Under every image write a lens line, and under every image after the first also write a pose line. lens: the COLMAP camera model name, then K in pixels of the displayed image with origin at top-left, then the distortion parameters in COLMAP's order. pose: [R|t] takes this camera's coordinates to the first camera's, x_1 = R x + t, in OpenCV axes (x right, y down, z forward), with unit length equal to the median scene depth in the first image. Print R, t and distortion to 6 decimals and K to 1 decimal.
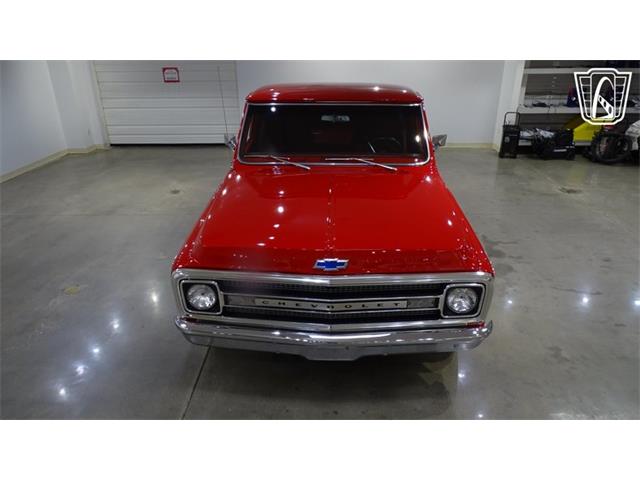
lens RADIAL K [[449.6, 0, 320.0], [0, 449.6, 240.0], [0, 0, 1]] dist [-0.005110, -0.004119]
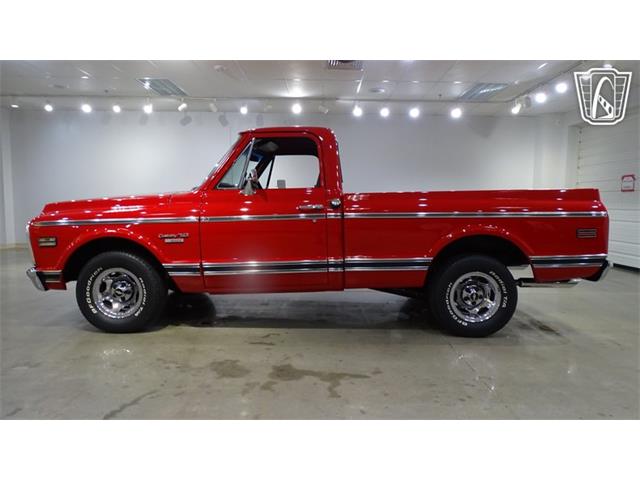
lens RADIAL K [[449.6, 0, 320.0], [0, 449.6, 240.0], [0, 0, 1]] dist [-0.005110, -0.004119]
pose [[0.029607, 0.094339, -0.995100, 1.473977], [-0.416634, 0.906098, 0.073505, -0.292631], [0.908592, 0.412416, 0.066132, 1.429186]]
